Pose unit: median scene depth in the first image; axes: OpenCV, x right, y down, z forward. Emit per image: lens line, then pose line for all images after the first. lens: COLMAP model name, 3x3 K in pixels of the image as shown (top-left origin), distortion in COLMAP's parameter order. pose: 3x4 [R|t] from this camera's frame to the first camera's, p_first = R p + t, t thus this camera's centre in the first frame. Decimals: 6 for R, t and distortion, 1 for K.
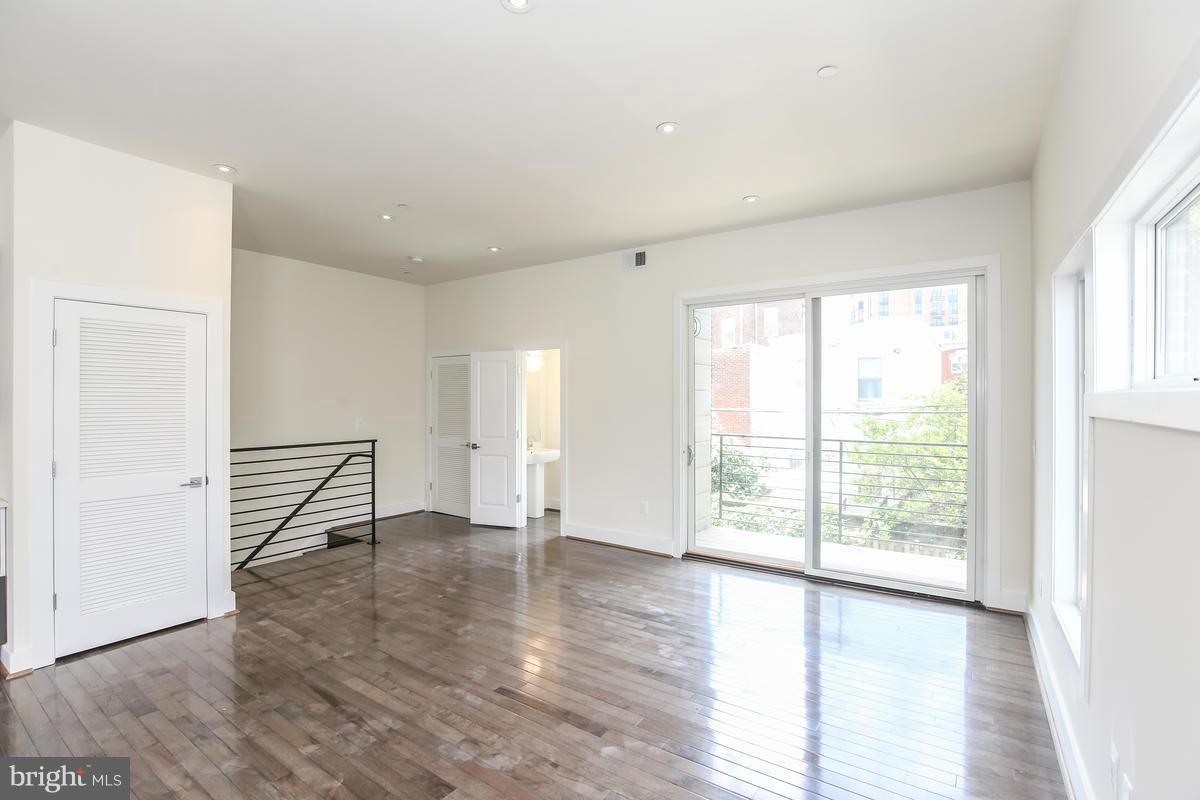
lens RADIAL K [[555.2, 0, 606.7], [0, 555.2, 398.6], [0, 0, 1]] dist [-0.002923, -0.000318]
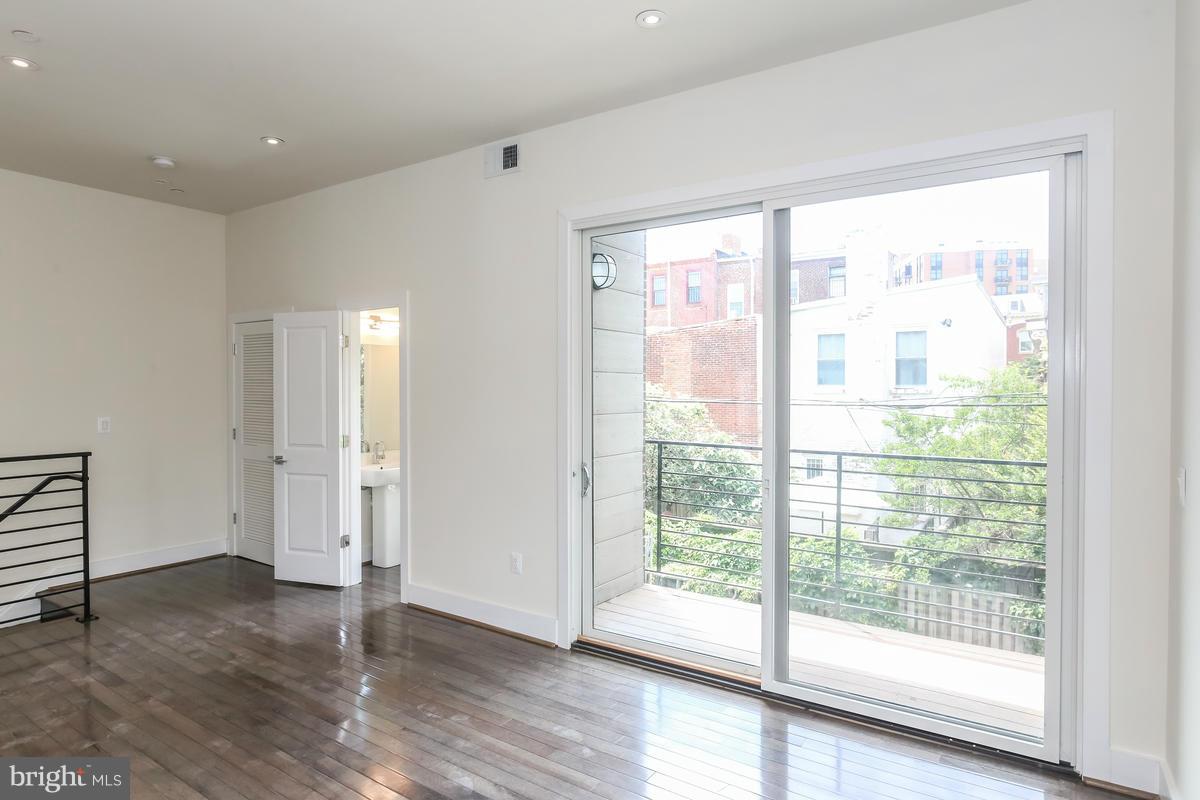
lens RADIAL K [[684.1, 0, 597.9], [0, 684.1, 394.1], [0, 0, 1]] dist [0.002441, 0.002200]
pose [[0.999988, -0.000993, 0.004751, 0.146461], [0.000937, 0.999928, 0.011957, 0.000645], [-0.004763, -0.011953, 0.999917, 0.233723]]
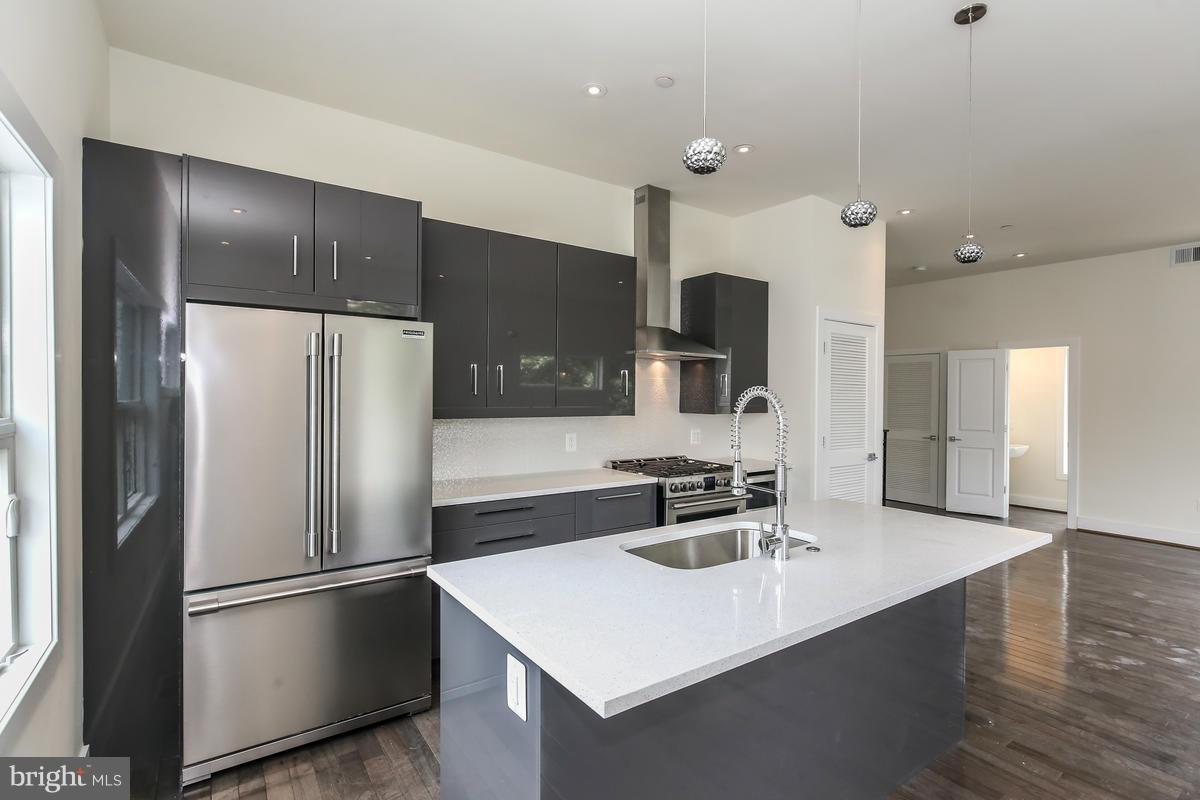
lens RADIAL K [[555.7, 0, 592.4], [0, 555.7, 398.6], [0, 0, 1]] dist [-0.043880, 0.010945]
pose [[0.919215, 0.008114, -0.393672, -0.529325], [-0.007034, 0.999967, 0.004186, 0.010126], [0.393693, -0.001079, 0.919241, -0.279472]]
